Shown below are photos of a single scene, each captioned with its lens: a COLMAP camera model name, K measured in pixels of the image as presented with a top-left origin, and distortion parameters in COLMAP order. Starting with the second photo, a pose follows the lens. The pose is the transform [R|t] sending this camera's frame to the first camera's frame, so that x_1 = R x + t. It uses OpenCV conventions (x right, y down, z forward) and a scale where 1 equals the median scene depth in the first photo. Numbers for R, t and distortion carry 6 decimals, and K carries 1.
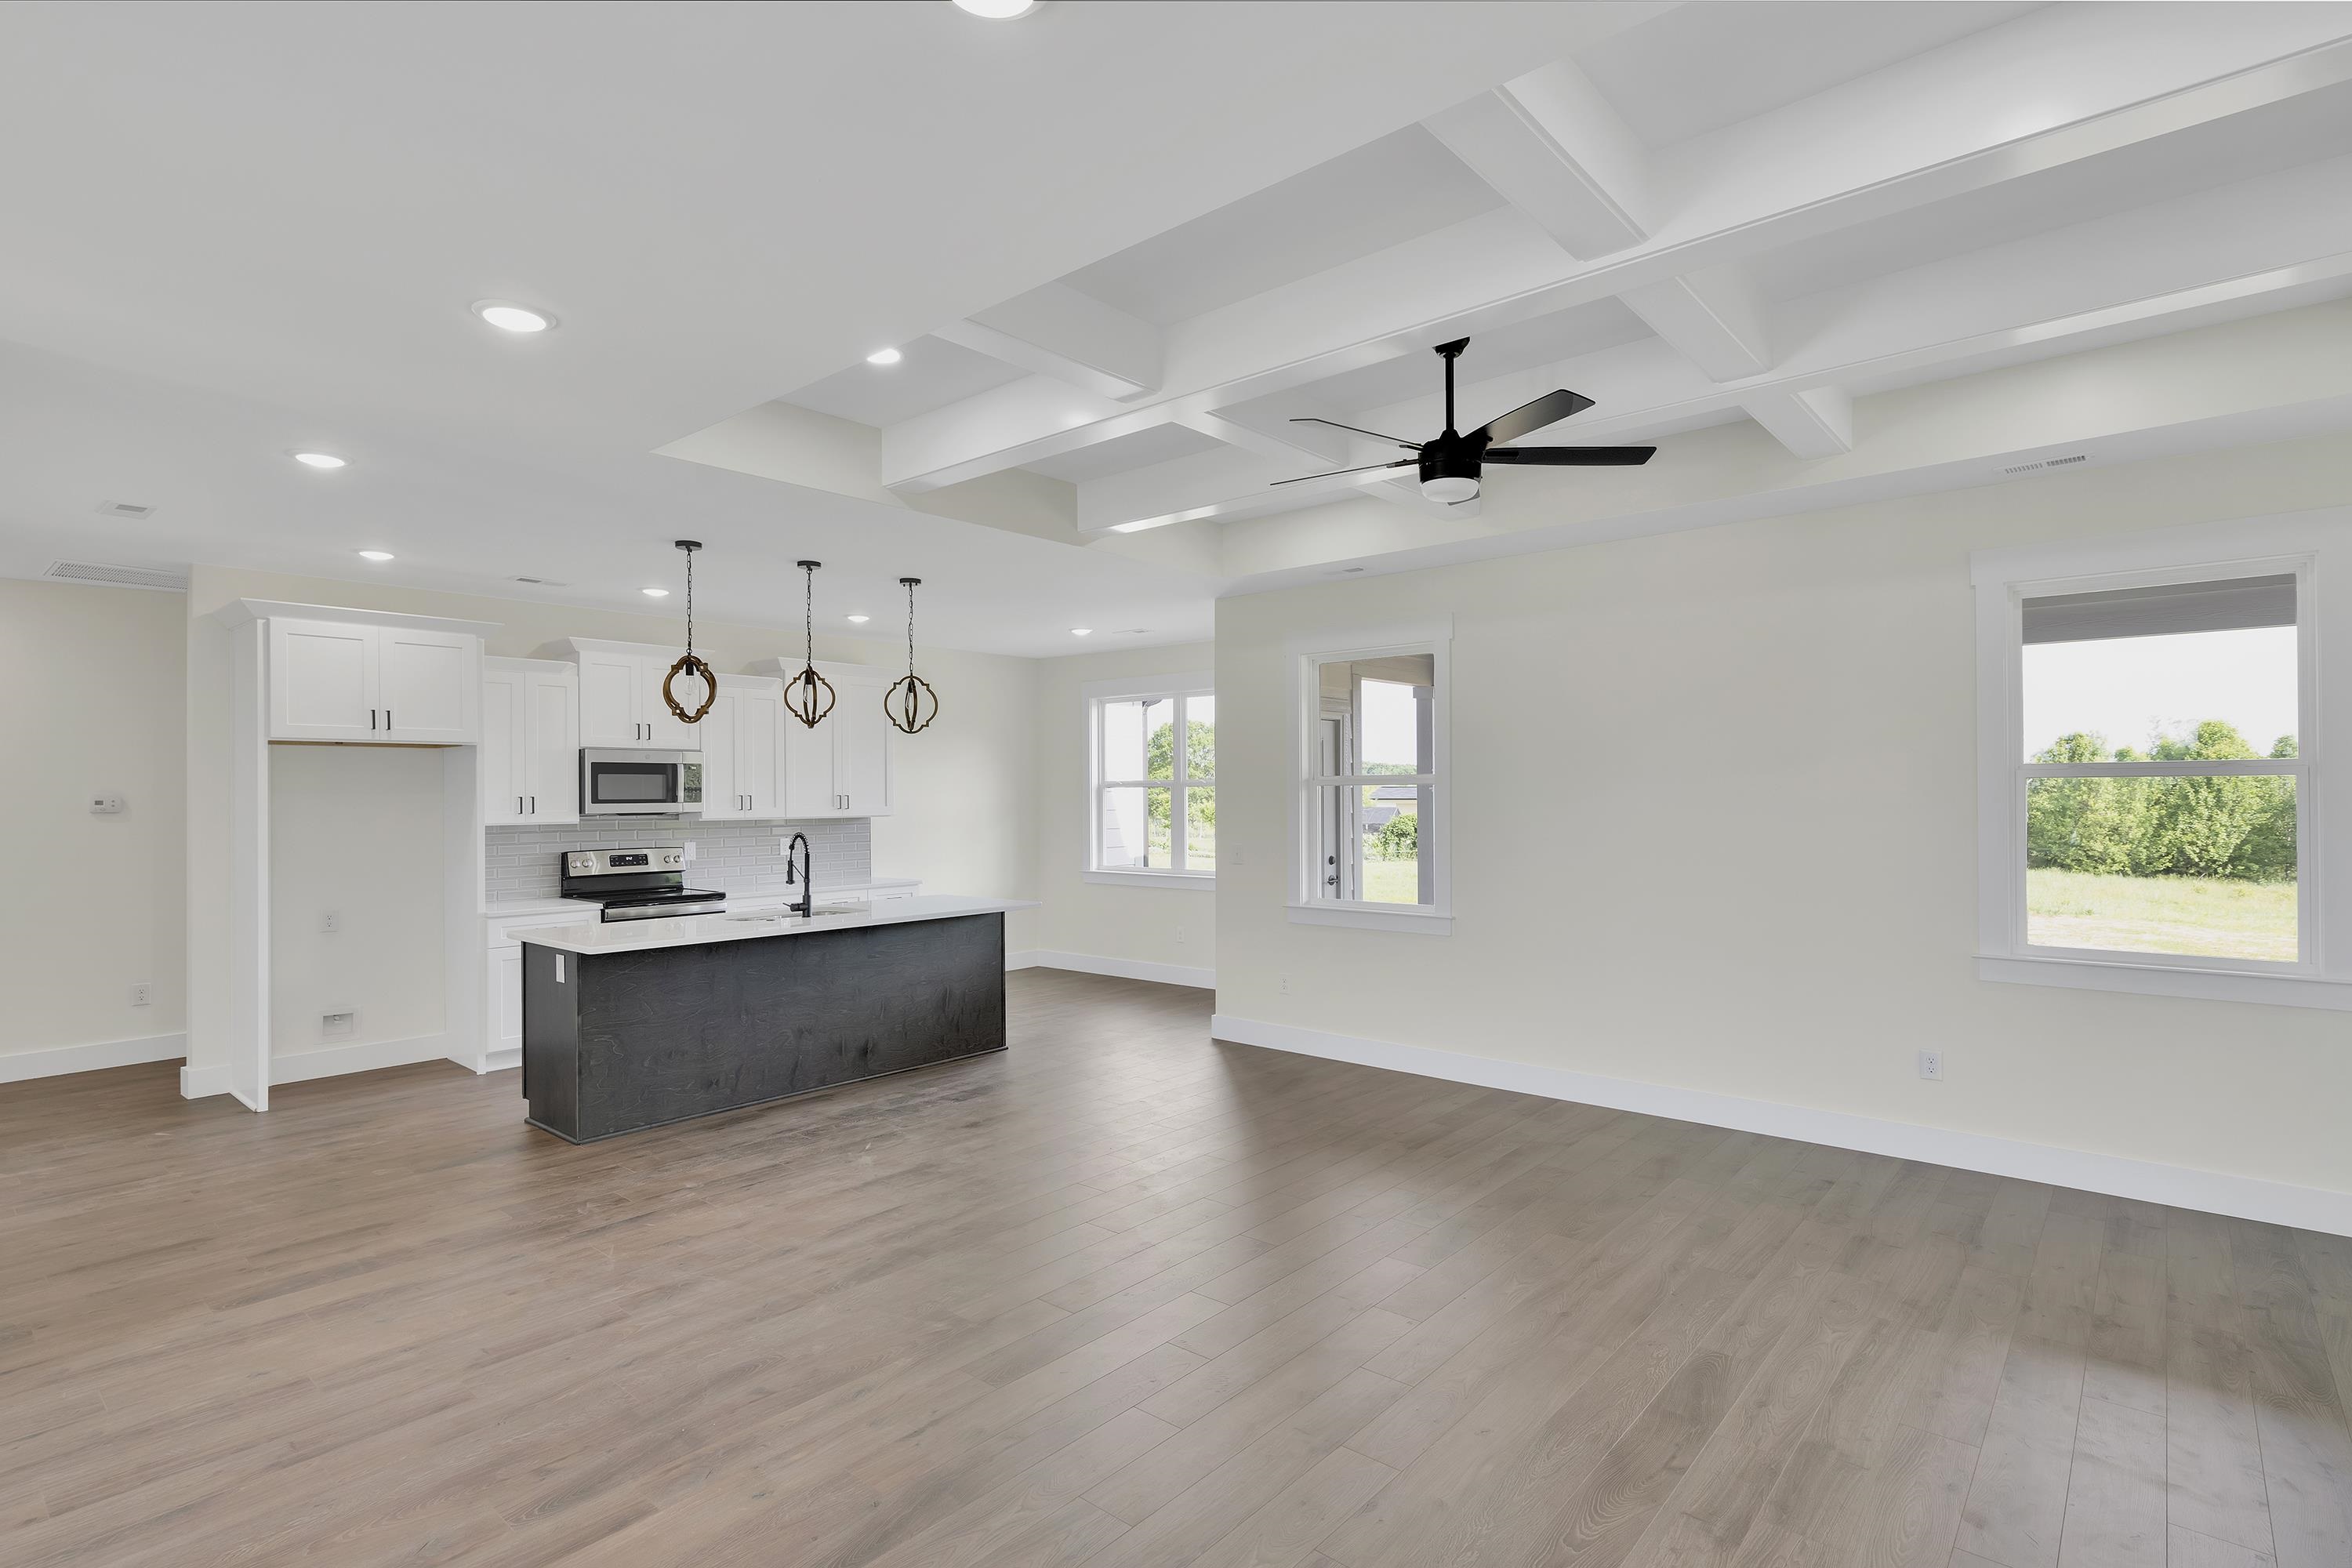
lens RADIAL K [[1080.4, 0, 1235.6], [0, 1080.4, 789.6], [0, 0, 1]] dist [-0.004662, 0.000199]
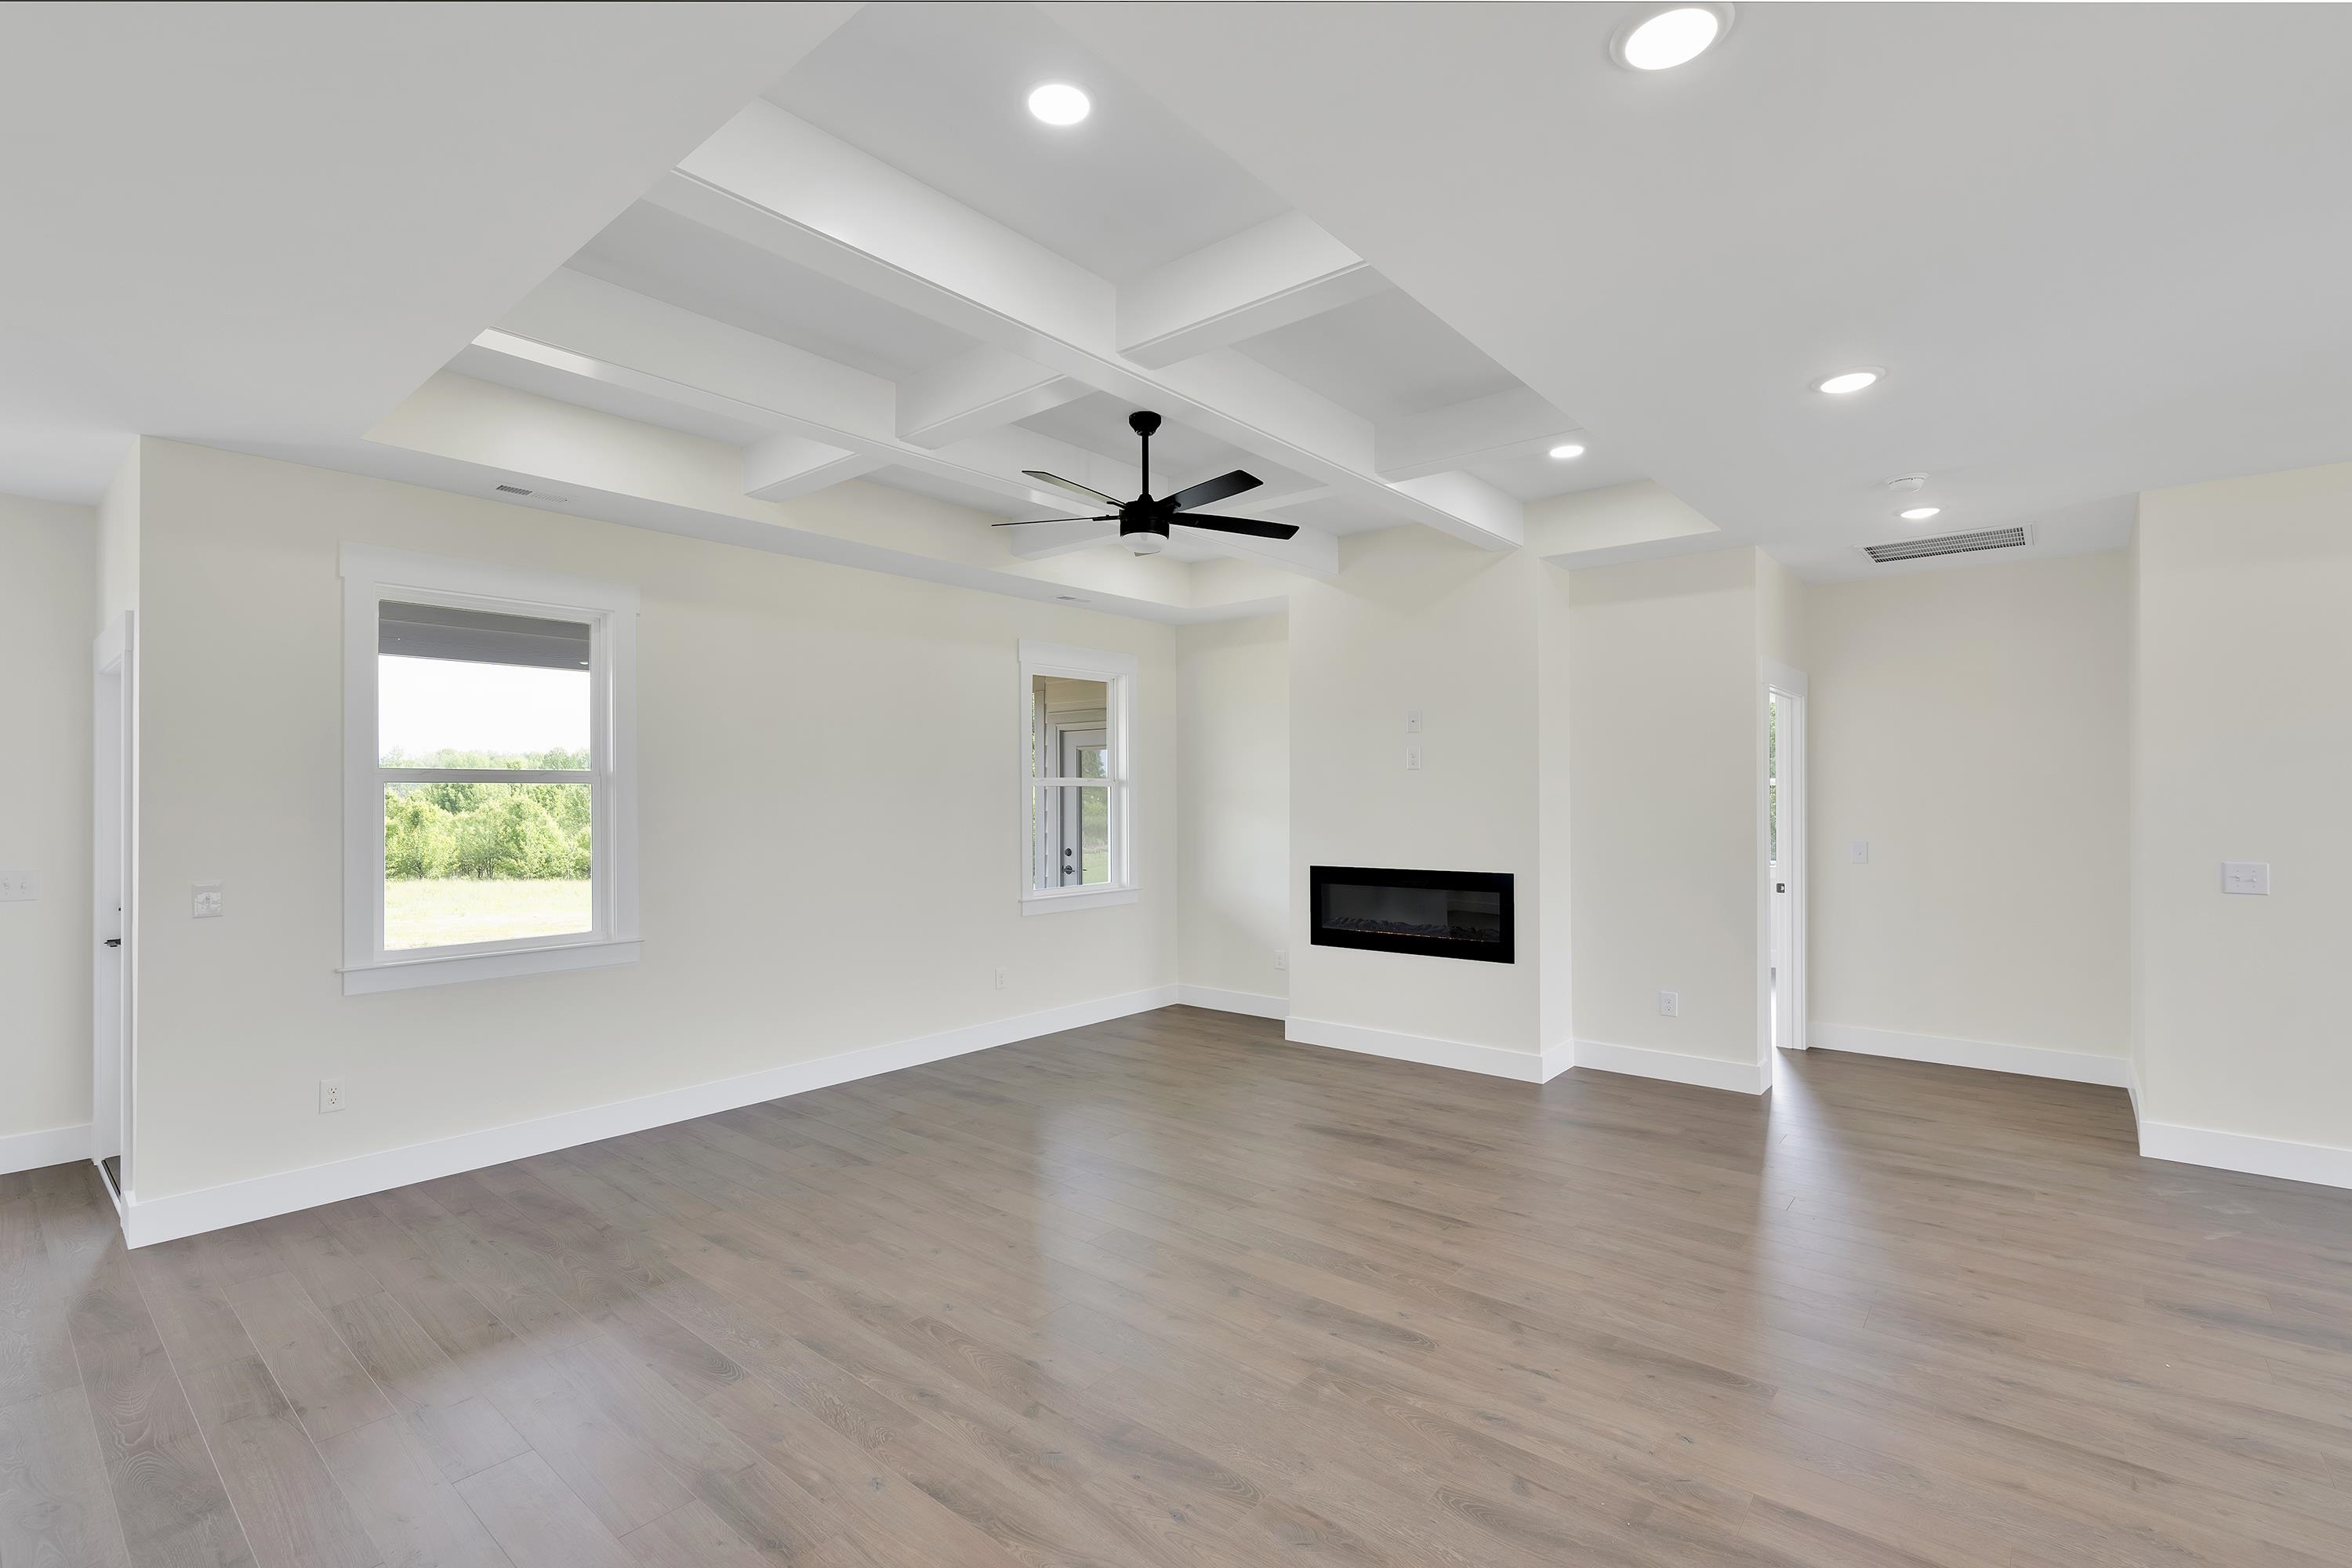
lens RADIAL K [[1080.4, 0, 1183.8], [0, 1080.4, 789.7], [0, 0, 1]] dist [-0.004662, 0.000199]
pose [[0.025496, 0.015029, 0.999562, -0.659741], [0.003757, 0.999878, -0.015129, 0.036139], [-0.999668, 0.004141, 0.025437, 0.655828]]
